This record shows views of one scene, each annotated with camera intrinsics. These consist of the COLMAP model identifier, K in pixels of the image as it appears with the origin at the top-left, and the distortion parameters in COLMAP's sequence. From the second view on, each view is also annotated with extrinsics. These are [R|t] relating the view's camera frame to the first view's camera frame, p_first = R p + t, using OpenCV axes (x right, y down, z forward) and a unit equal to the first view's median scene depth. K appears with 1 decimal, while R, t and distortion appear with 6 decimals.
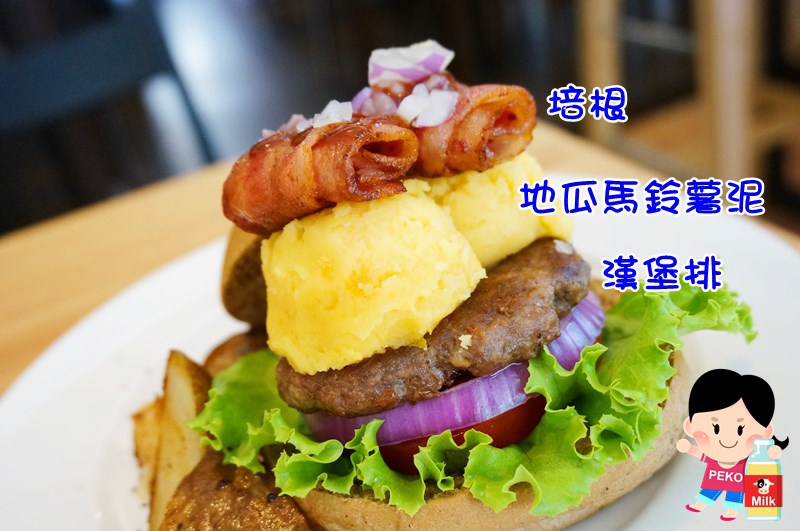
lens RADIAL K [[857.6, 0, 400.1], [0, 857.6, 263.0], [0, 0, 1]] dist [0.008582, 0.000000]
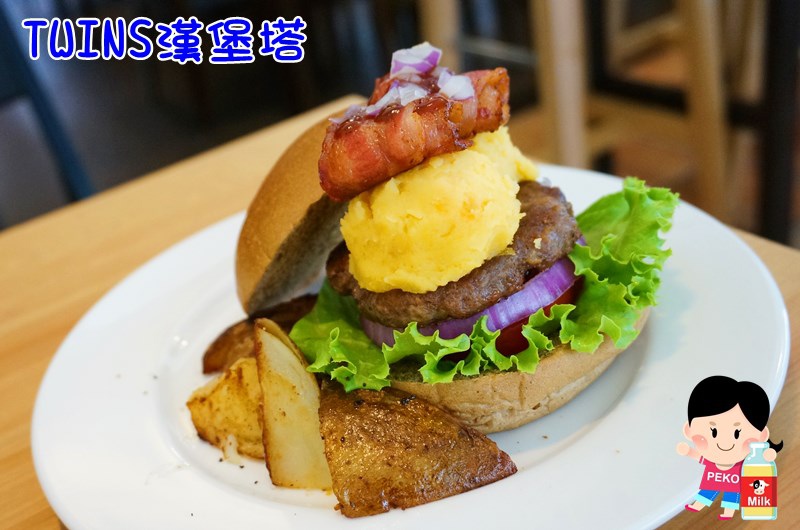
lens RADIAL K [[857.6, 0, 400.4], [0, 857.6, 267.1], [0, 0, 1]] dist [0.008582, 0.000000]
pose [[0.911338, -0.165617, 0.376874, -0.642460], [0.187576, 0.982003, -0.022046, 0.115471], [-0.366440, 0.090784, 0.926002, -0.191566]]
